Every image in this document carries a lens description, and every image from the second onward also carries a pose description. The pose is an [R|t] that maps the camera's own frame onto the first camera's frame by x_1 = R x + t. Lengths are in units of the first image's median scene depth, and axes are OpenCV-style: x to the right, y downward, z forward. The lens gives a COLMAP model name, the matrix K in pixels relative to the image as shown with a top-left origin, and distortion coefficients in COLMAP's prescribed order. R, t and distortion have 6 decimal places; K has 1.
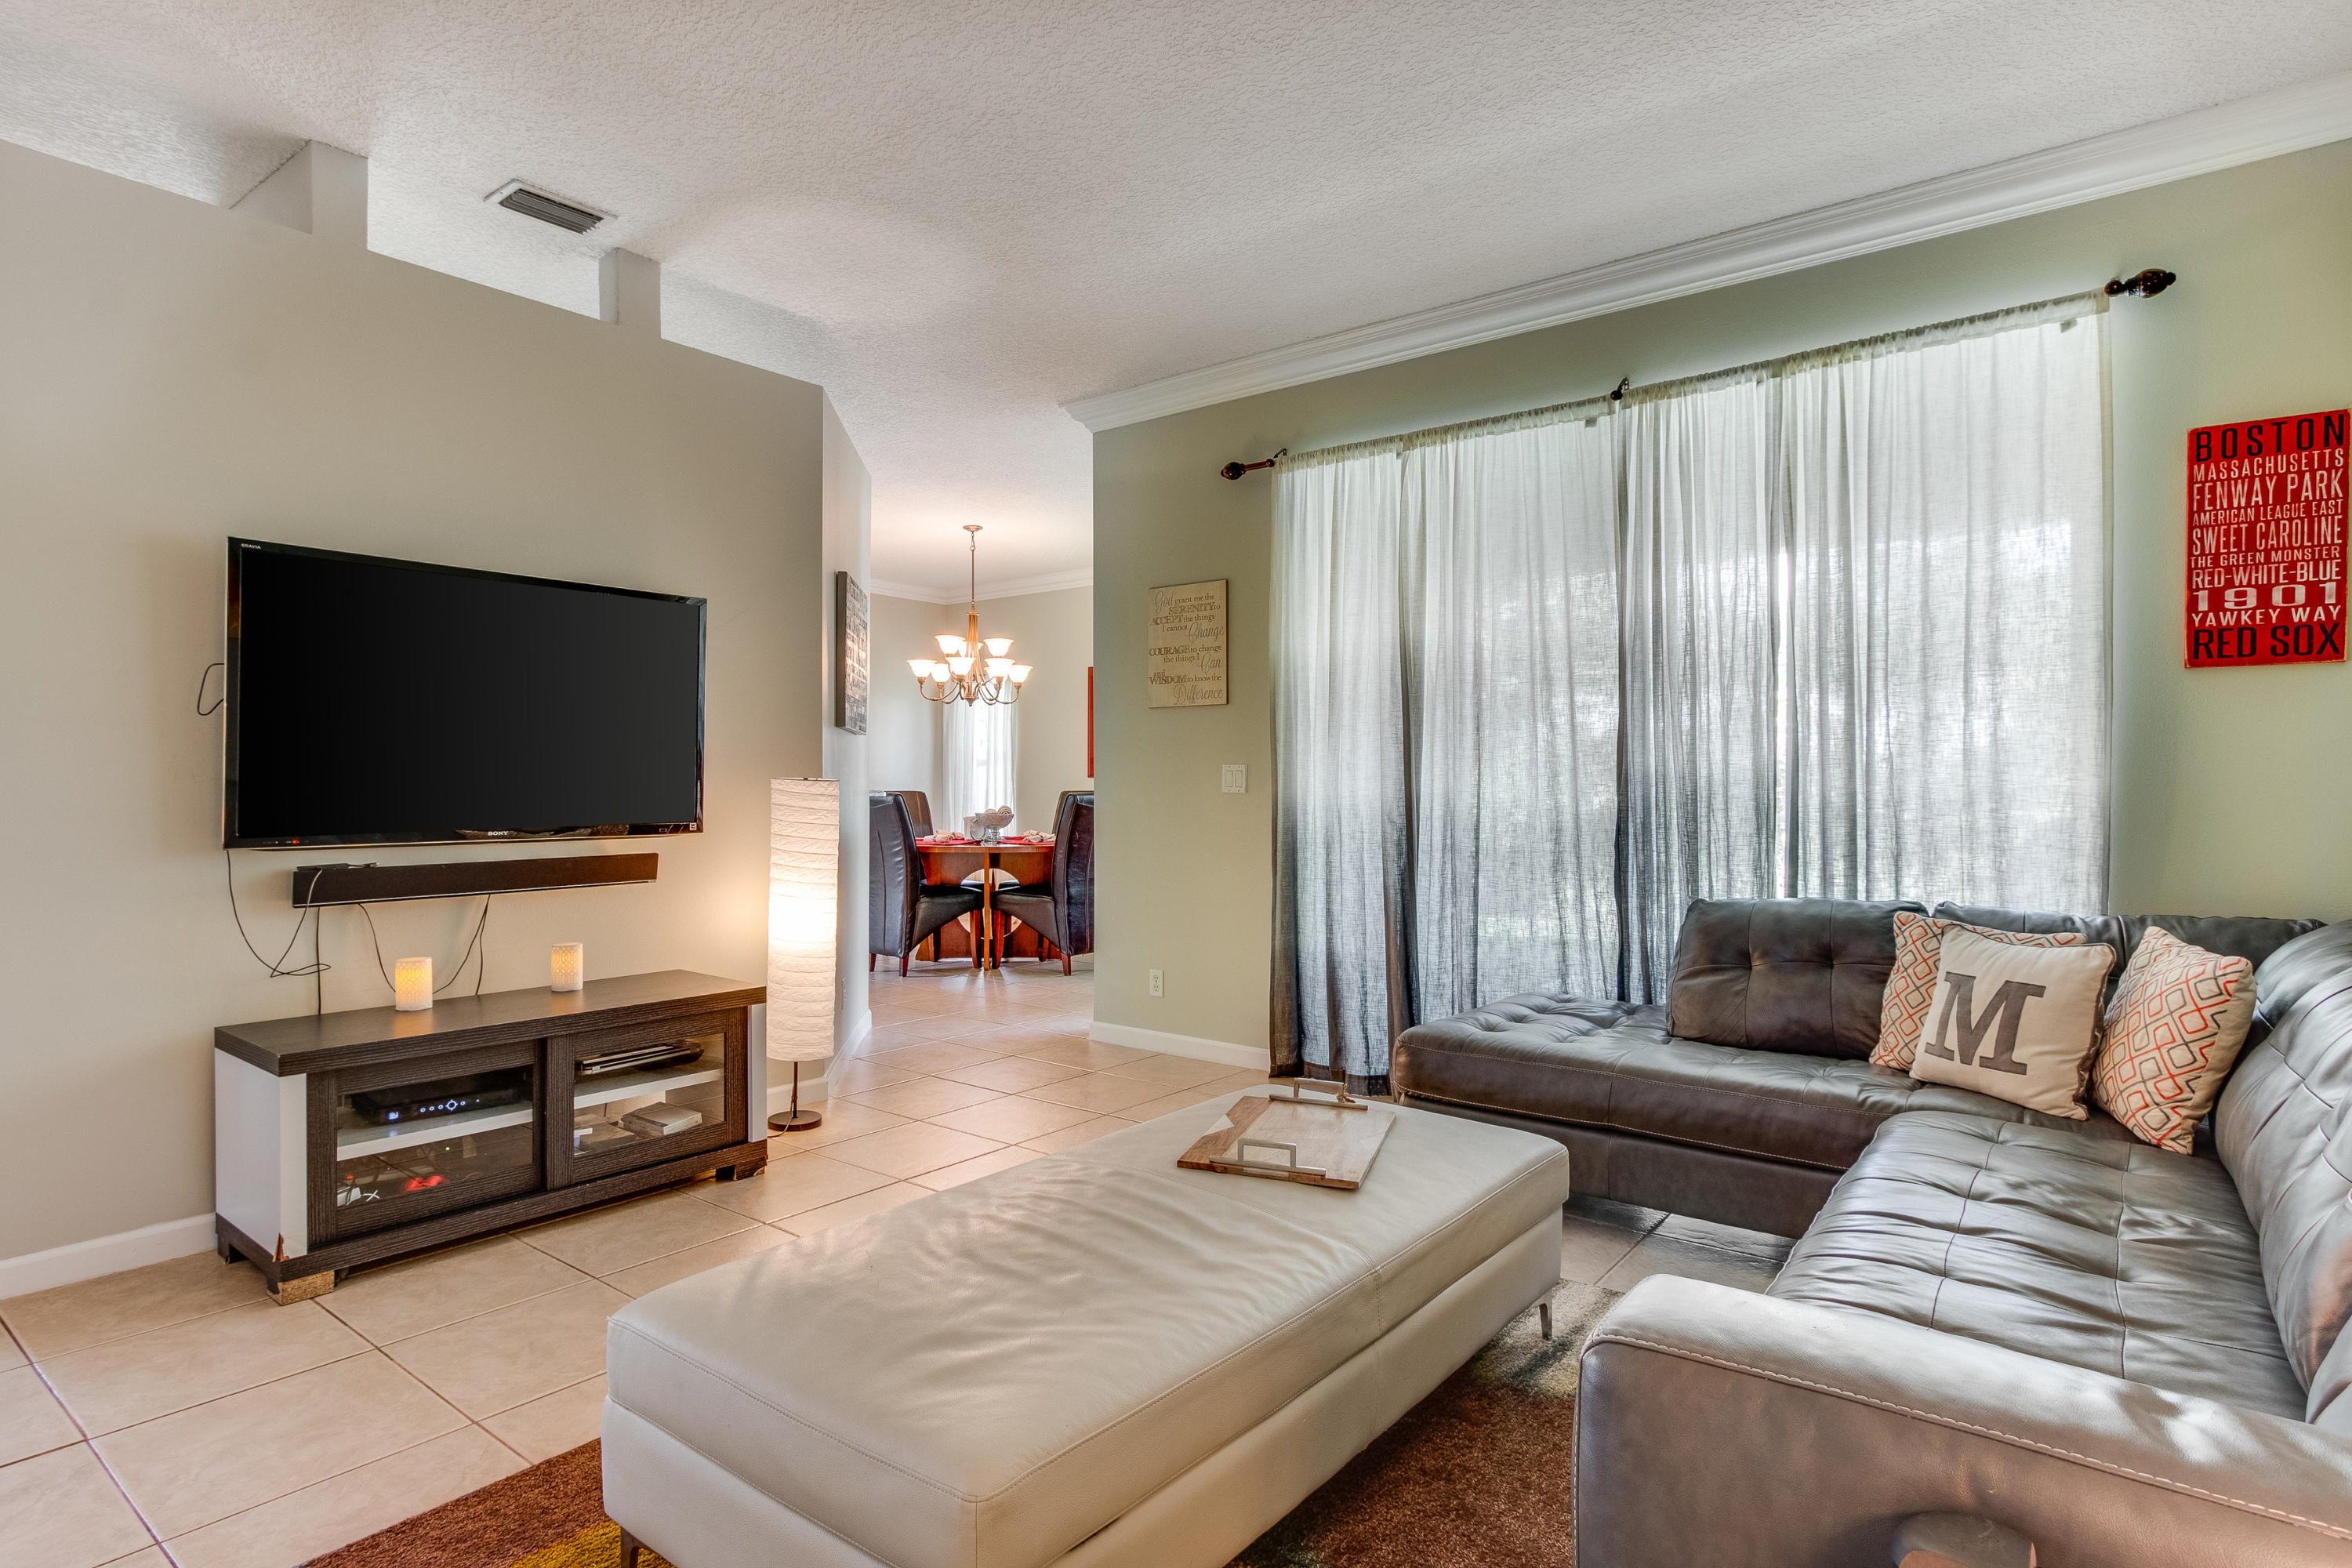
lens RADIAL K [[1233.6, 0, 1179.5], [0, 1233.6, 777.2], [0, 0, 1]] dist [-0.019239, -0.000409]
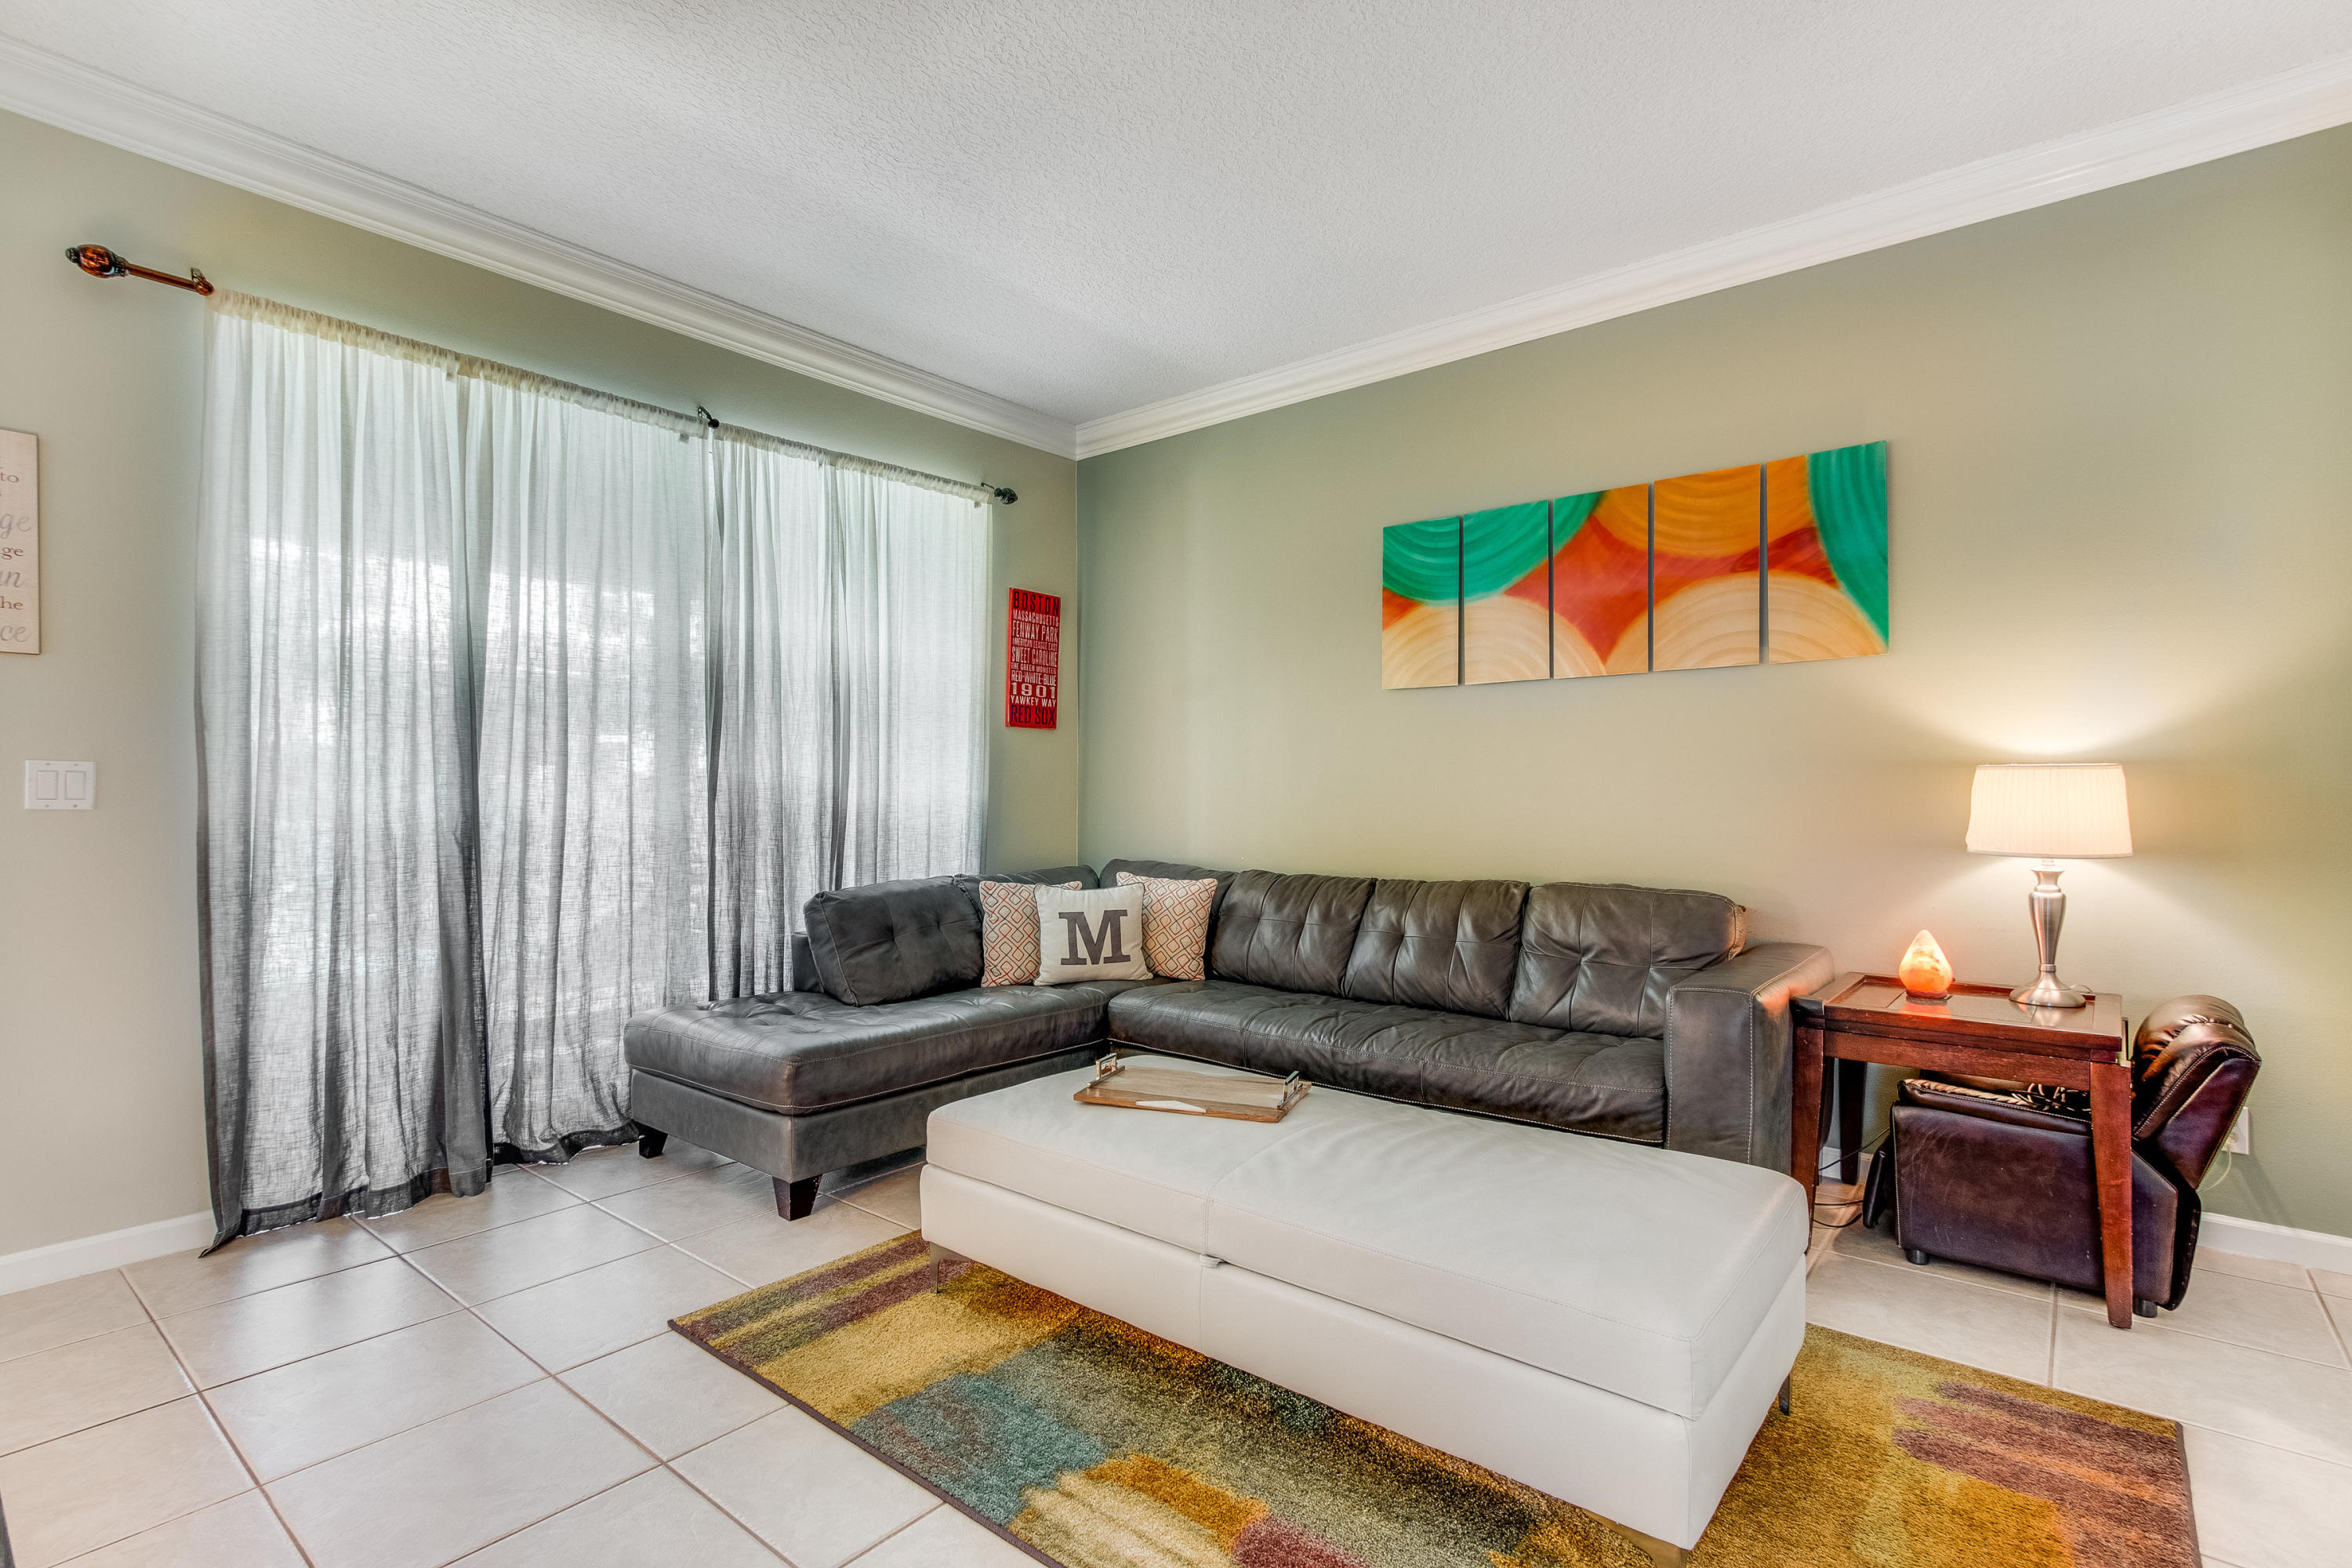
lens RADIAL K [[1087.6, 0, 1180.7], [0, 1087.6, 795.0], [0, 0, 1]] dist [-0.004381, 0.002722]
pose [[0.030069, -0.003443, 0.999542, -0.608966], [-0.008053, 0.999961, 0.003686, -0.000652], [-0.999515, -0.008161, 0.030040, 0.620825]]
